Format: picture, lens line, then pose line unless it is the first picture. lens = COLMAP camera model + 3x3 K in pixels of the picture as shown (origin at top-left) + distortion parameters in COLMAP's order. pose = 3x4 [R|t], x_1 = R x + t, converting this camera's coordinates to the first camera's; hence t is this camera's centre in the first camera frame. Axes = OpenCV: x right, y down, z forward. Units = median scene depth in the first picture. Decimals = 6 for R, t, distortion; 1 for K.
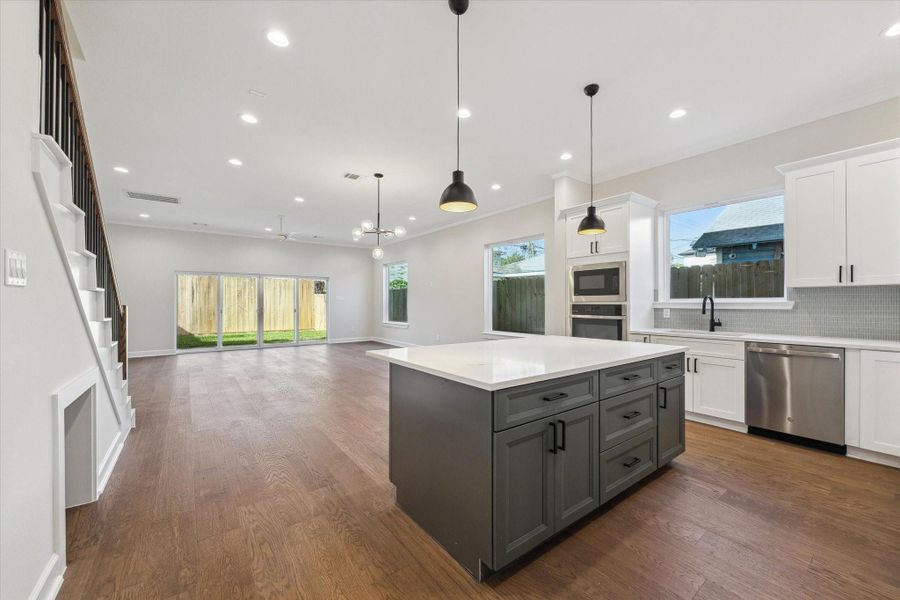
lens RADIAL K [[353.7, 0, 467.2], [0, 353.7, 305.9], [0, 0, 1]] dist [0.009068, -0.000727]
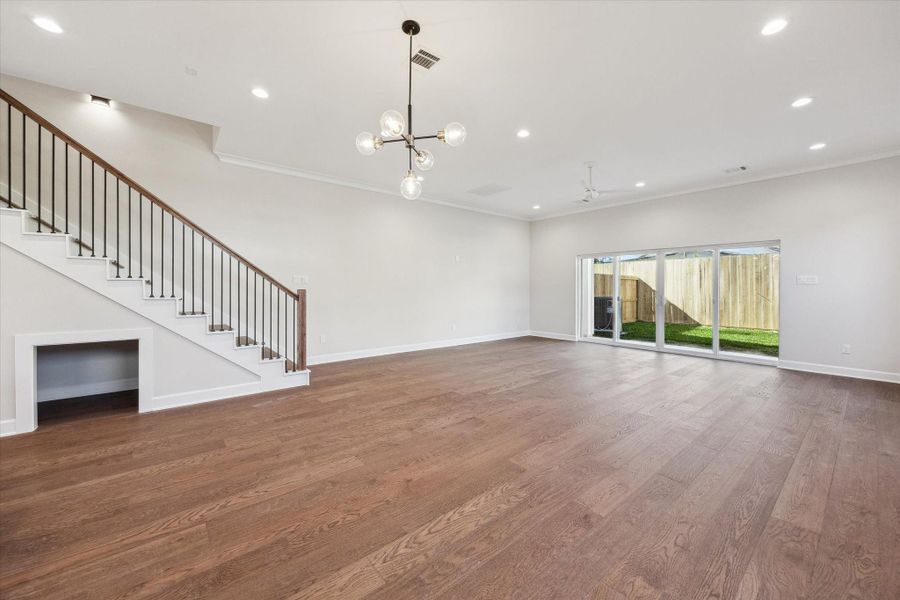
lens RADIAL K [[353.7, 0, 437.7], [0, 353.7, 298.6], [0, 0, 1]] dist [0.009068, -0.000727]
pose [[0.005014, 0.023774, -0.999705, 0.341095], [-0.006572, 0.999697, 0.023741, -0.004166], [0.999966, 0.006451, 0.005169, 1.487188]]
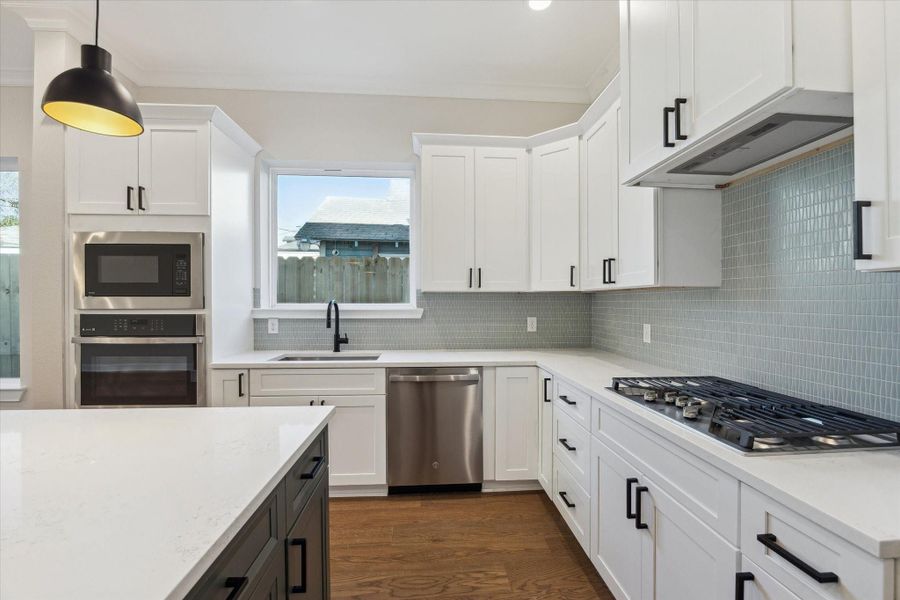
lens RADIAL K [[387.2, 0, 450.1], [0, 387.2, 304.5], [0, 0, 1]] dist [0.001015, 0.000213]
pose [[0.559808, 0.006453, 0.828597, 0.179297], [0.006180, 0.999909, -0.011963, -0.010175], [-0.828599, 0.011818, 0.559717, 0.382084]]
